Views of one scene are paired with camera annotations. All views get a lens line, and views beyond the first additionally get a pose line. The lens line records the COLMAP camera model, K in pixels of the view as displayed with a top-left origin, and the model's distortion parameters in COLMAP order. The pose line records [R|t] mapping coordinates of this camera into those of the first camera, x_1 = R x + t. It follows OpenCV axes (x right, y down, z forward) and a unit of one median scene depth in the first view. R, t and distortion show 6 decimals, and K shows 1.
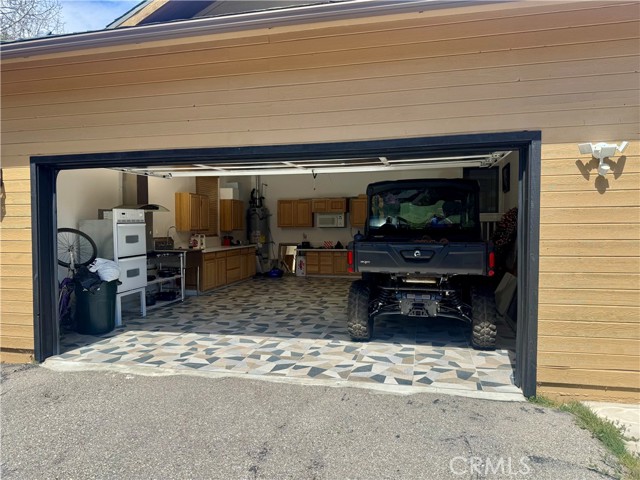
lens RADIAL K [[451.8, 0, 319.0], [0, 451.8, 240.6], [0, 0, 1]] dist [-0.007309, -0.002519]
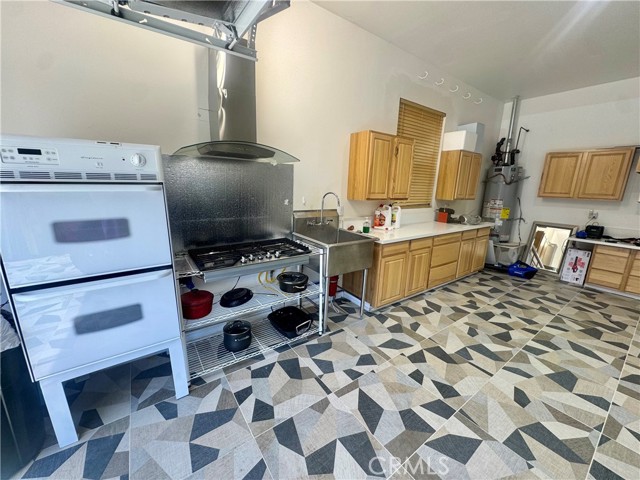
lens RADIAL K [[254.9, 0, 317.7], [0, 254.9, 241.5], [0, 0, 1]] dist [-0.004914, 0.000255]
pose [[0.751325, 0.168537, -0.638048, -0.095273], [-0.052644, 0.979065, 0.196624, -0.025602], [0.657829, -0.114139, 0.744469, 0.583875]]
